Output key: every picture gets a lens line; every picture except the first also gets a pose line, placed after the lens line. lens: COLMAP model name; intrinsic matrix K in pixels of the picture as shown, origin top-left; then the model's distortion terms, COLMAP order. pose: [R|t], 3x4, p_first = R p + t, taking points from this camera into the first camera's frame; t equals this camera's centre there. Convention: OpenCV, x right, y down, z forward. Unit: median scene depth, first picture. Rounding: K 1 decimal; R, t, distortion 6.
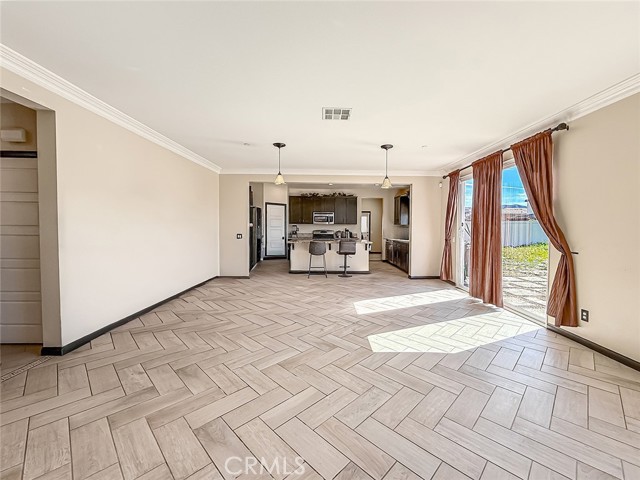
lens RADIAL K [[263.5, 0, 321.9], [0, 263.5, 234.7], [0, 0, 1]] dist [-0.002167, 0.000437]
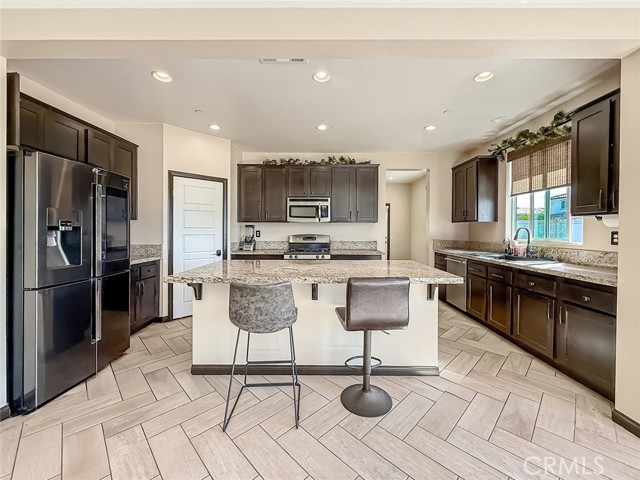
lens RADIAL K [[263.5, 0, 319.5], [0, 263.5, 230.6], [0, 0, 1]] dist [-0.002167, 0.000437]
pose [[0.999920, -0.006479, -0.010859, 0.031833], [0.006151, 0.999532, -0.029964, -0.011175], [0.011048, 0.029895, 0.999492, 0.546936]]
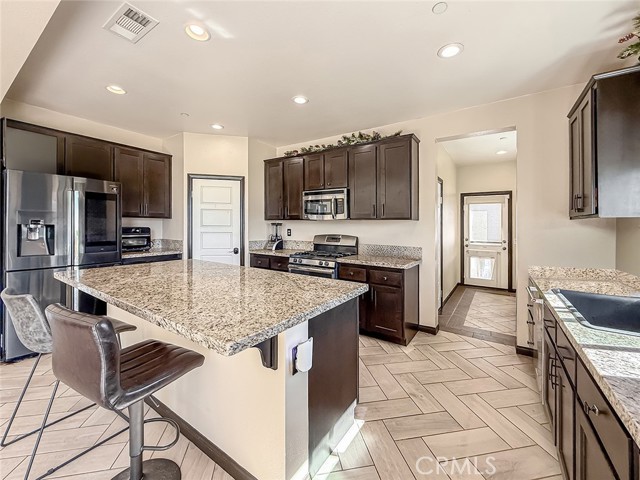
lens RADIAL K [[263.5, 0, 314.2], [0, 263.5, 222.7], [0, 0, 1]] dist [-0.002167, 0.000437]
pose [[0.828539, -0.005387, -0.559905, 0.224522], [-0.023597, 0.998729, -0.044528, -0.019053], [0.559434, 0.050105, 0.827359, 0.698031]]
